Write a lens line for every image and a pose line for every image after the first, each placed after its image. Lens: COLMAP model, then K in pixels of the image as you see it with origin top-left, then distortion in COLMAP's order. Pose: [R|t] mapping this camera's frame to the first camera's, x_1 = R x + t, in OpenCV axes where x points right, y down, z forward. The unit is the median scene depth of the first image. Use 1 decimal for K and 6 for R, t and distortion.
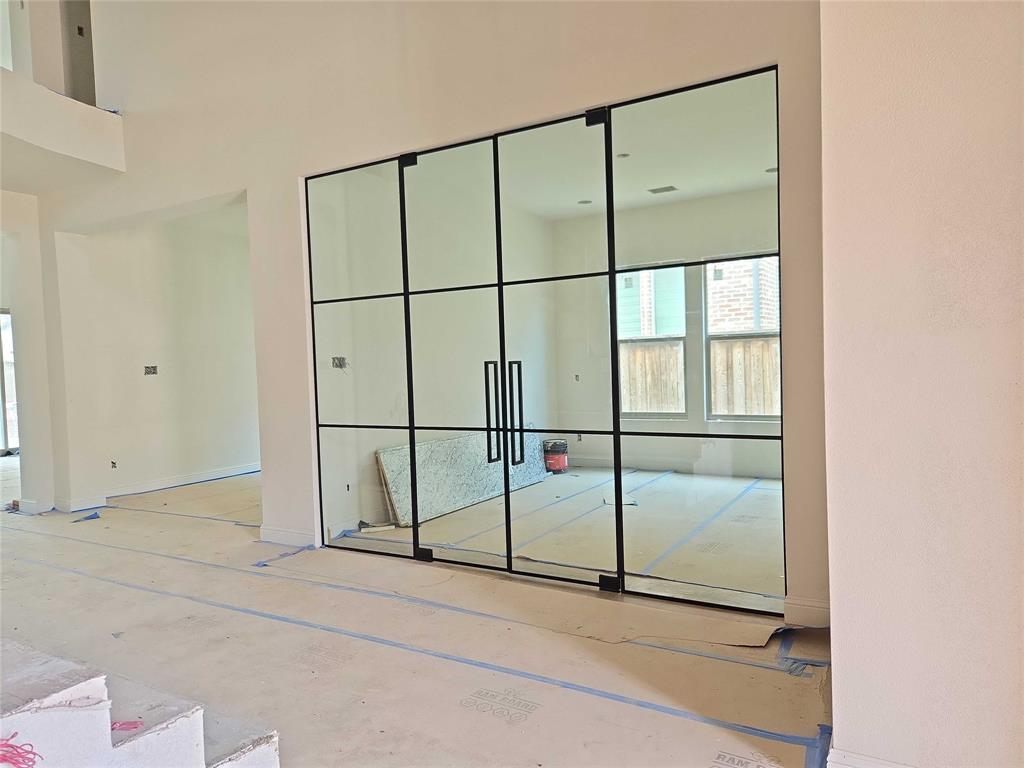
lens RADIAL K [[689.4, 0, 512.1], [0, 689.4, 383.7], [0, 0, 1]] dist [0.047808, -0.021178]
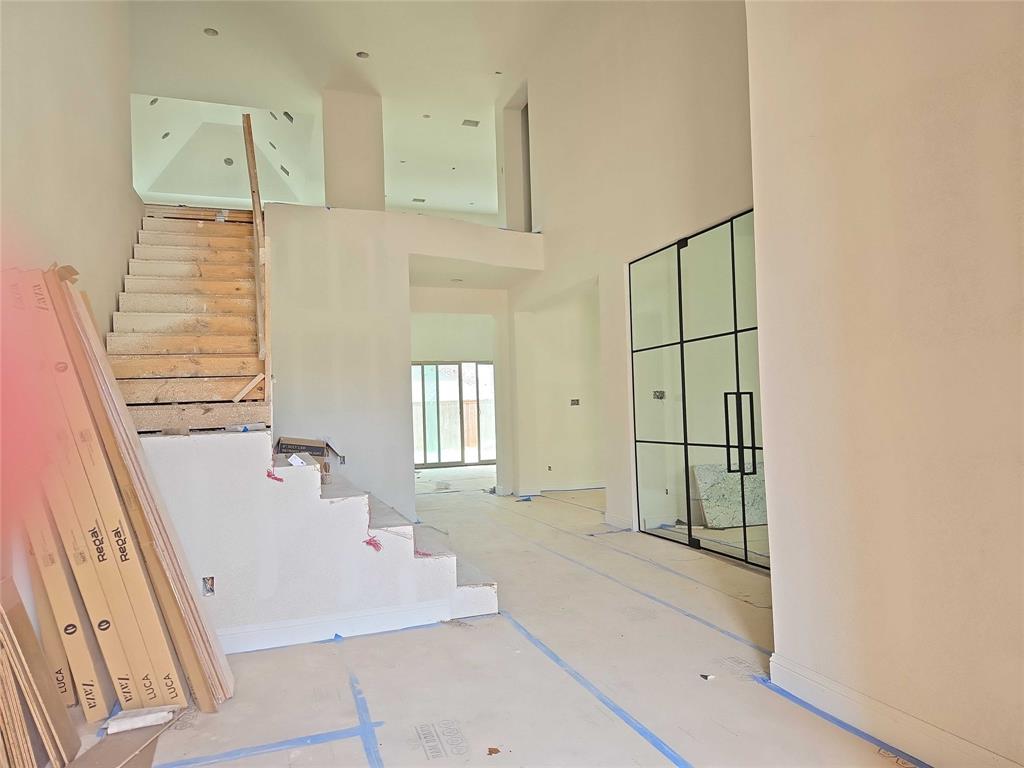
lens RADIAL K [[689.4, 0, 513.0], [0, 689.4, 383.1], [0, 0, 1]] dist [0.047808, -0.021178]
pose [[0.769306, -0.017965, -0.638628, 0.439078], [-0.016170, 0.998737, -0.047574, 0.015808], [0.638675, 0.046925, 0.768044, -0.221044]]
